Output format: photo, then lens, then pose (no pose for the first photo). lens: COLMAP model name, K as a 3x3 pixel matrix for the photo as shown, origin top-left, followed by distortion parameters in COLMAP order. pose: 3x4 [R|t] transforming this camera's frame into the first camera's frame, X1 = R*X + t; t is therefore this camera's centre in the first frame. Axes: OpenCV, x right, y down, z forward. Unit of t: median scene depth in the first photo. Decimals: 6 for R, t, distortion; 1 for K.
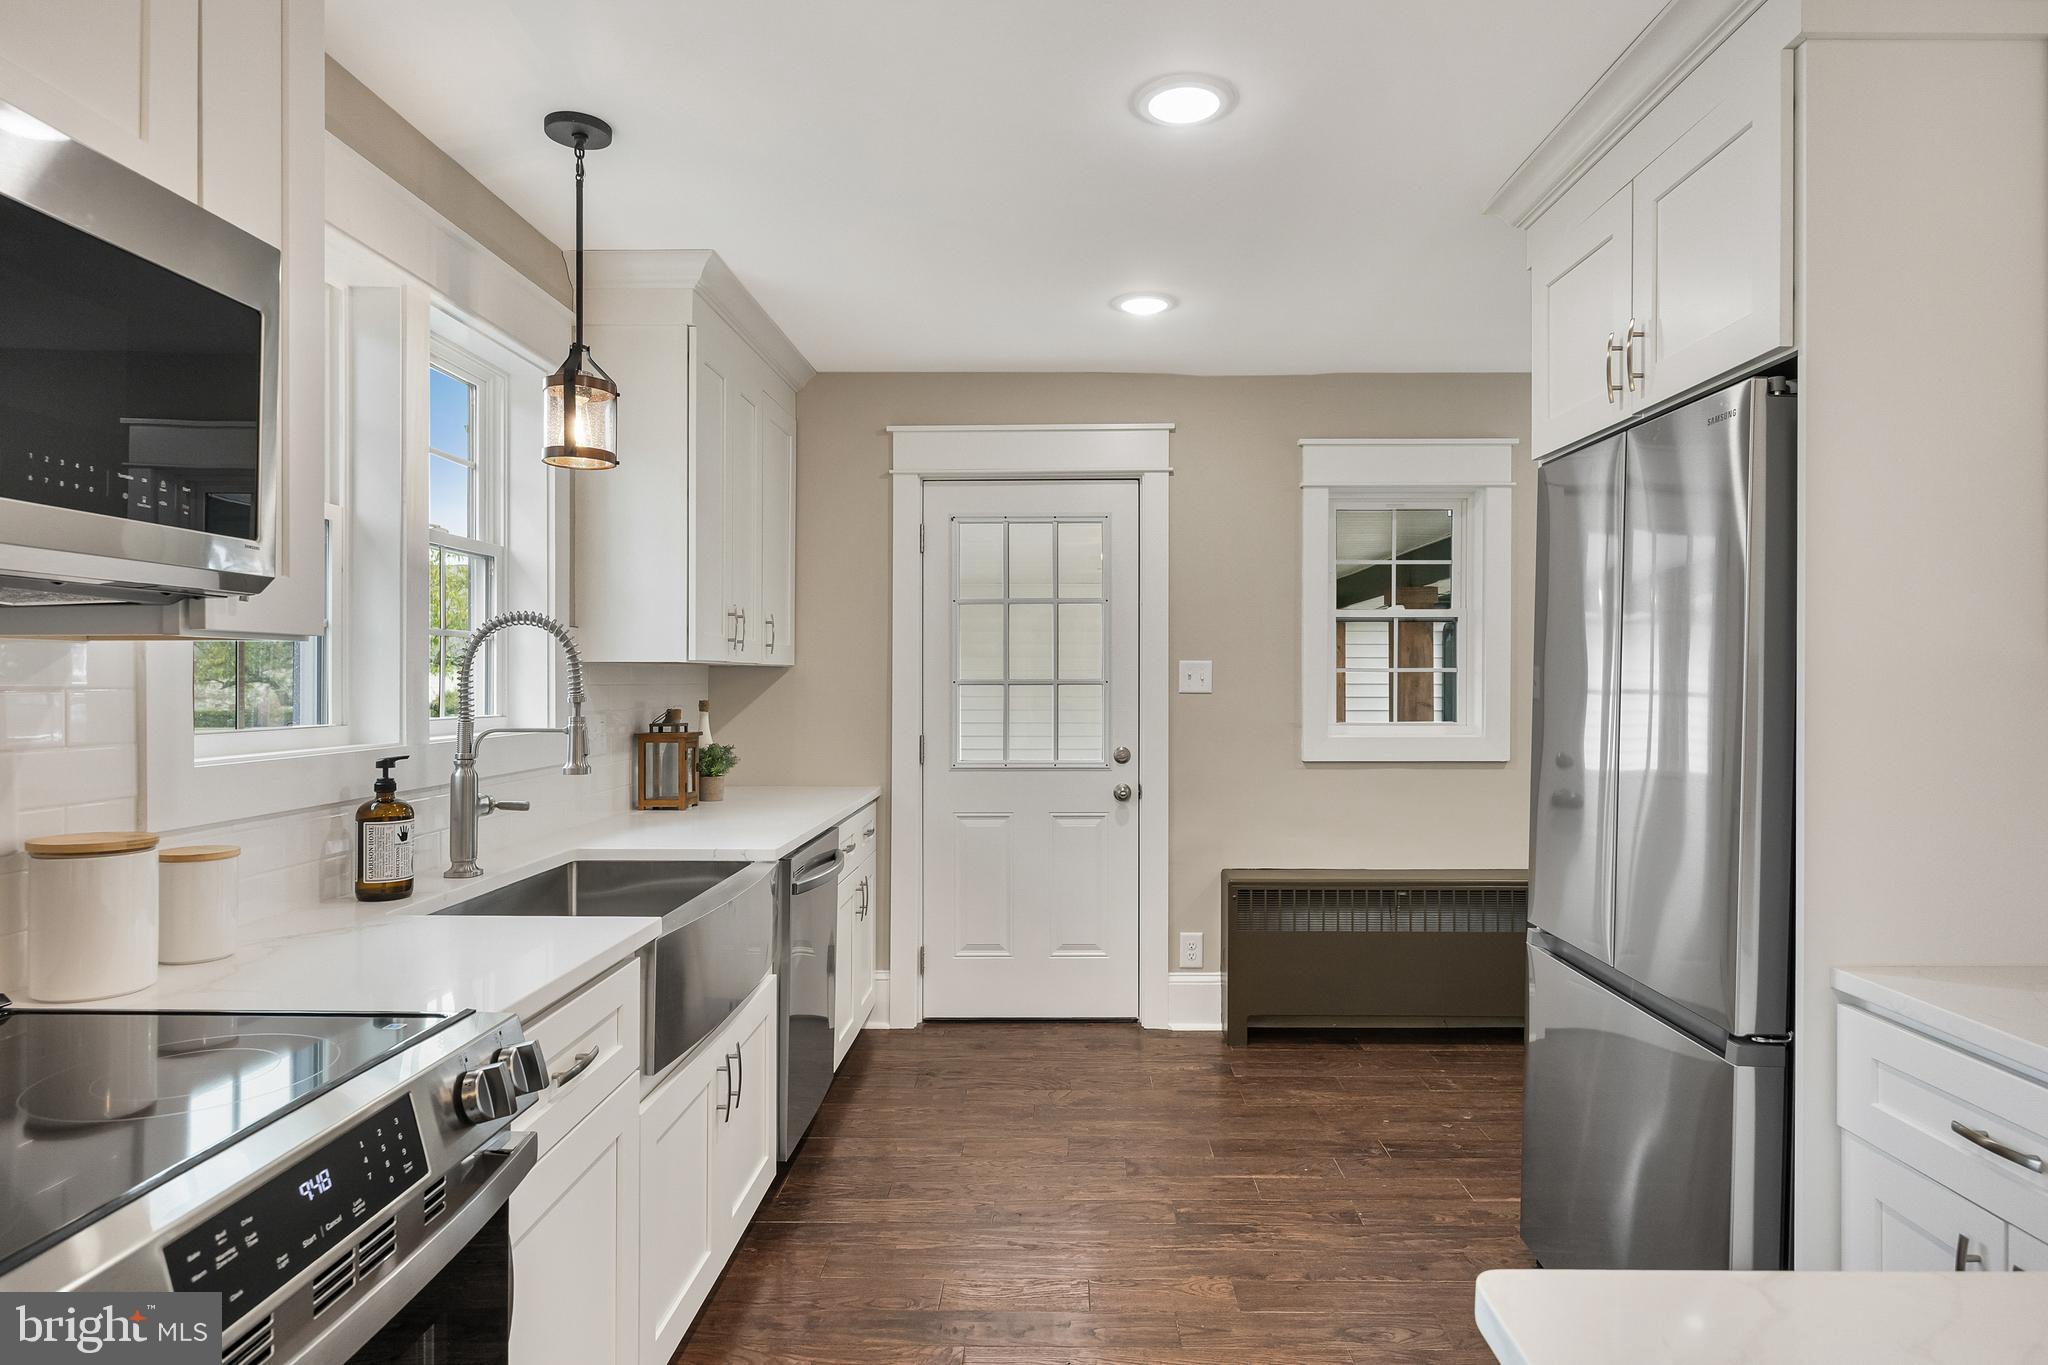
lens RADIAL K [[1147.3, 0, 1068.9], [0, 1147.3, 690.4], [0, 0, 1]] dist [0.001155, -0.001648]
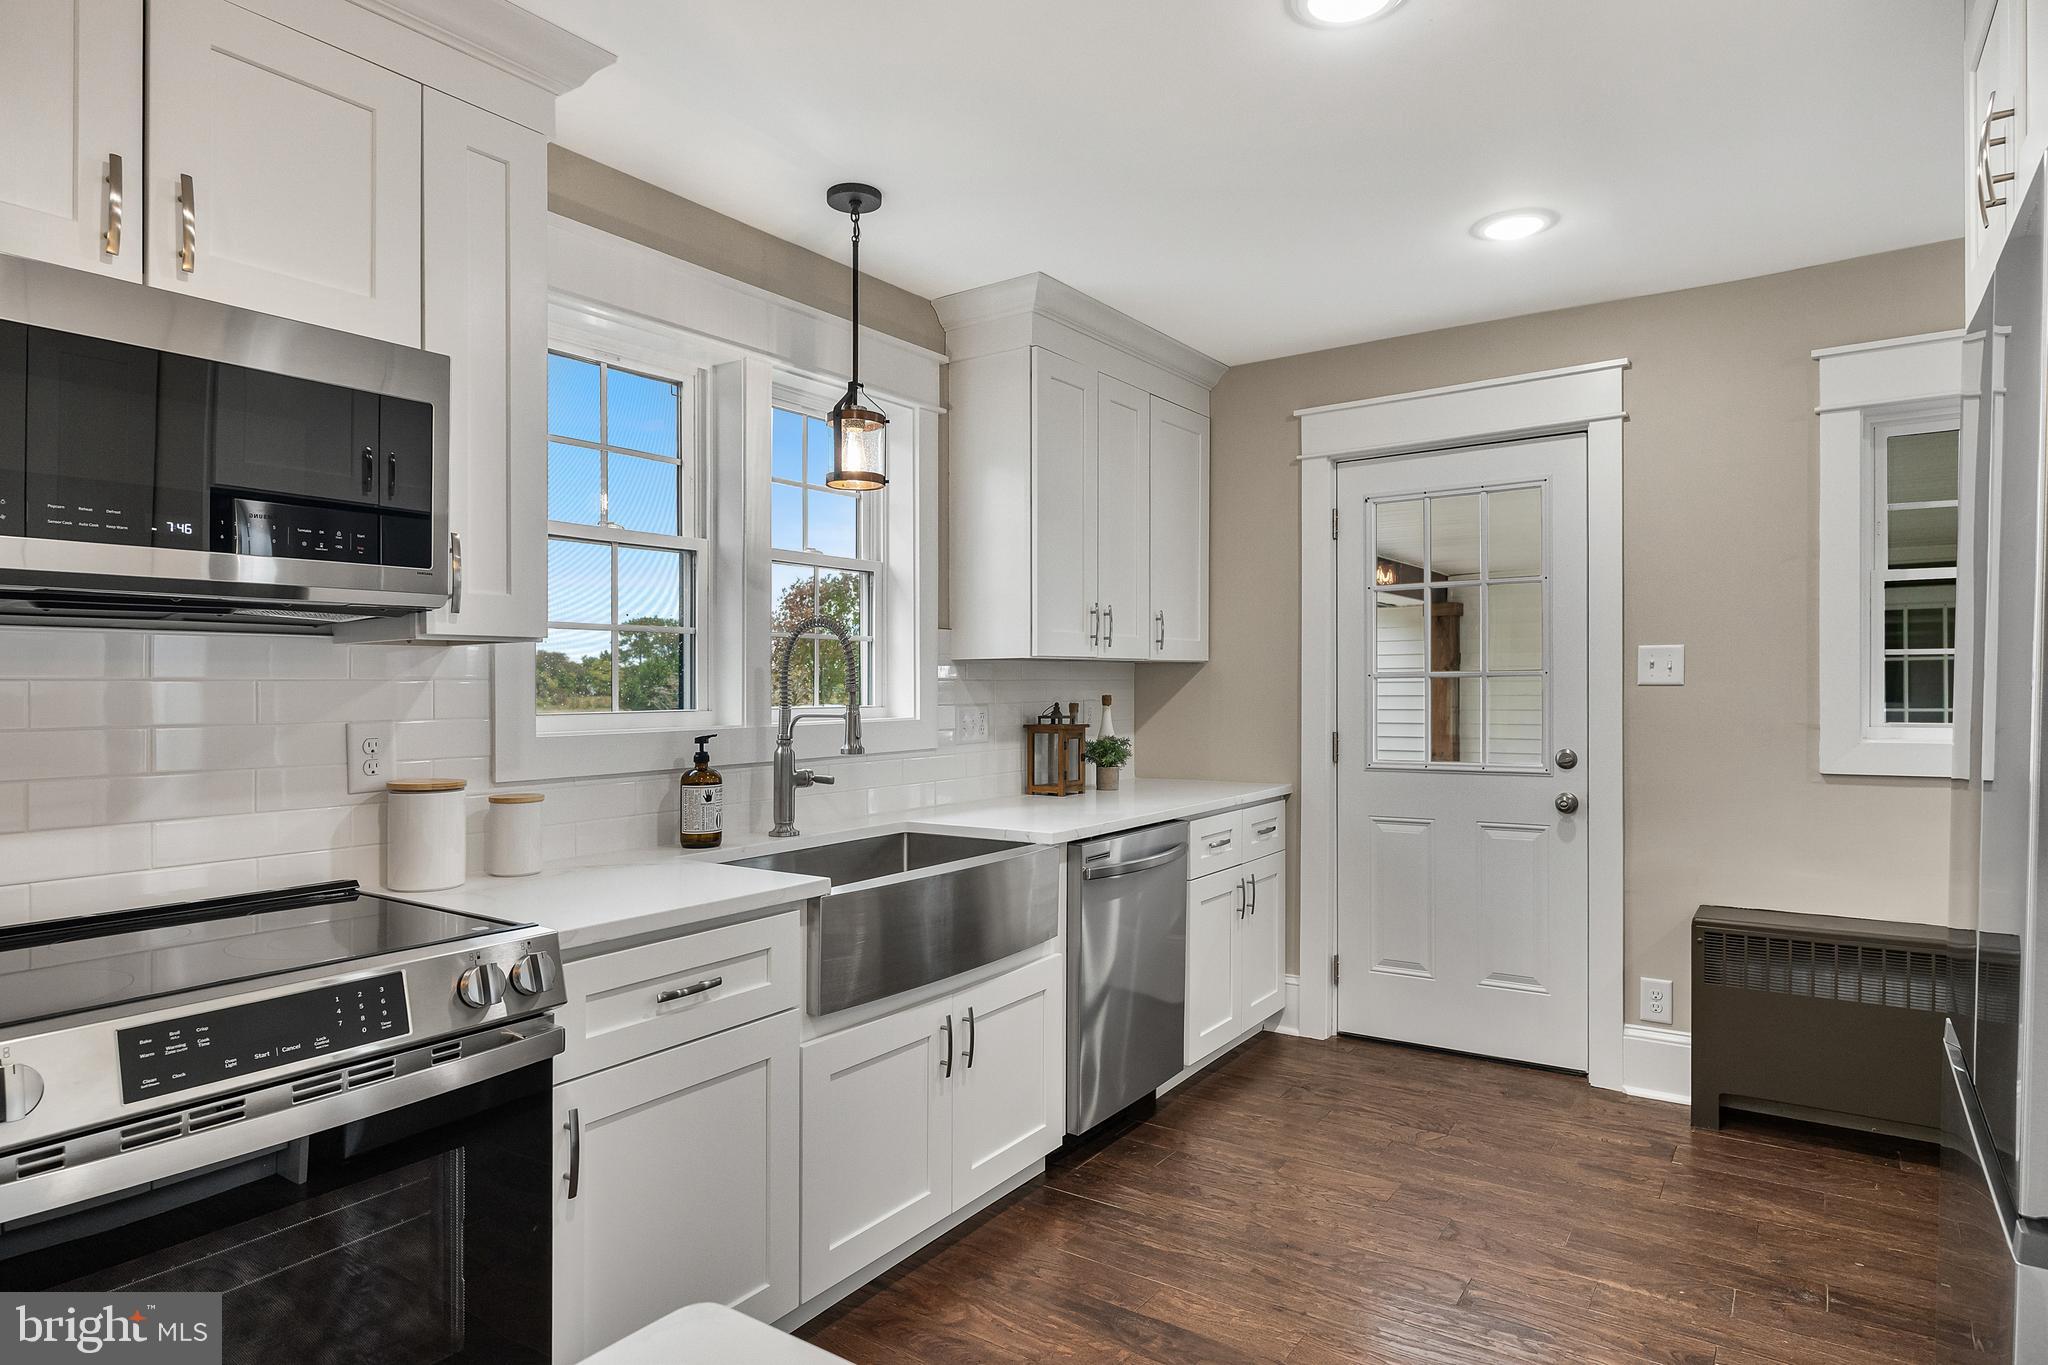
lens RADIAL K [[1147.3, 0, 1022.2], [0, 1147.3, 693.2], [0, 0, 1]] dist [0.001155, -0.001648]
pose [[0.826219, -0.004606, -0.563330, 0.246641], [0.004586, 0.999988, -0.001450, 0.009398], [0.563330, -0.001386, 0.826231, 0.093778]]
